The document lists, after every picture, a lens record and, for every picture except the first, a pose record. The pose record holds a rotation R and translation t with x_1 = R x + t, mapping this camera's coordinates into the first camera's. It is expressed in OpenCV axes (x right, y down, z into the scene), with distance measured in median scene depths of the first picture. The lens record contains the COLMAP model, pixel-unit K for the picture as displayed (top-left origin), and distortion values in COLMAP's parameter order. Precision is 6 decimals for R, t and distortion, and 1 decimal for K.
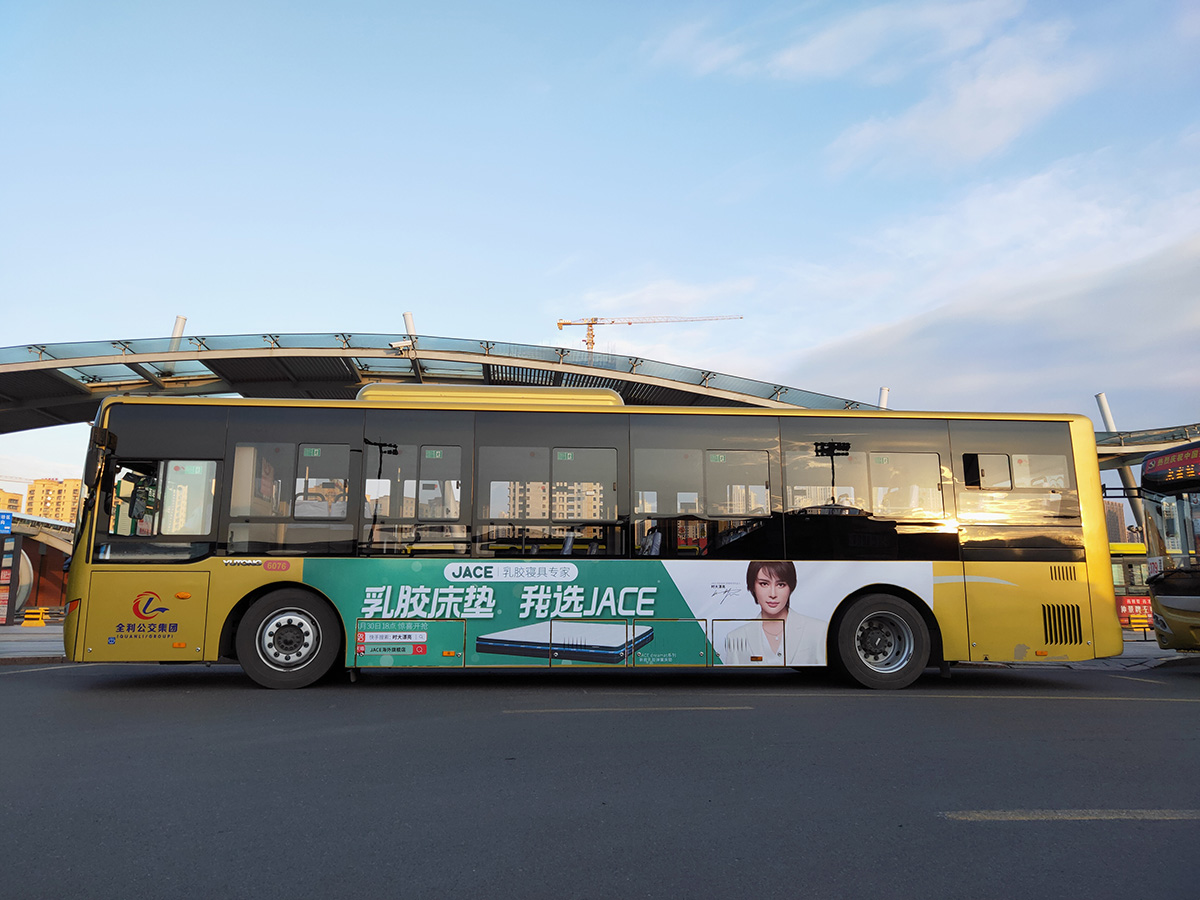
lens RADIAL K [[935.1, 0, 601.7], [0, 935.1, 450.0], [0, 0, 1]] dist [-0.001378, 0.006036]
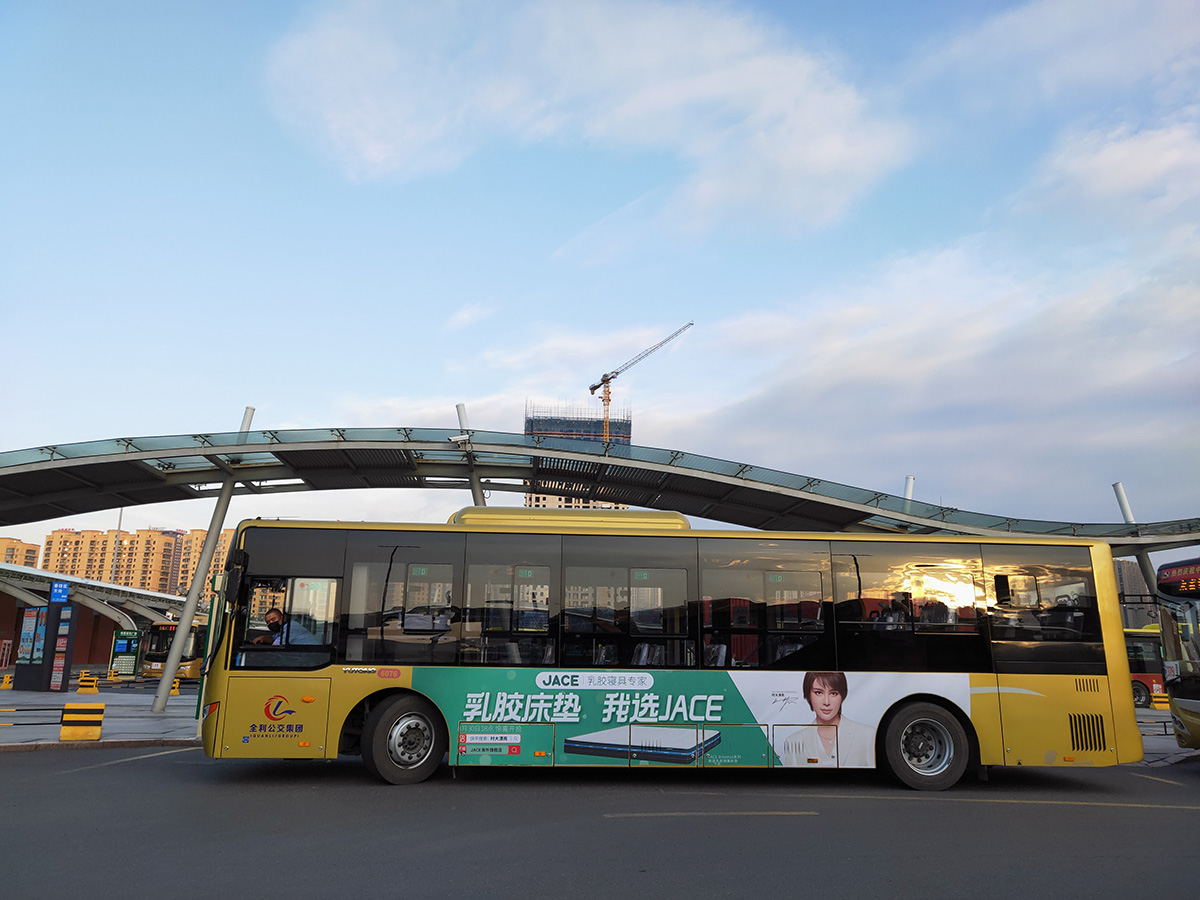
lens RADIAL K [[935.1, 0, 599.6], [0, 935.1, 450.2], [0, 0, 1]] dist [-0.001378, 0.006036]
pose [[0.999828, 0.006235, -0.017451, -0.071155], [-0.007244, 0.998269, -0.058364, -0.079786], [0.017057, 0.058480, 0.998143, -0.141800]]
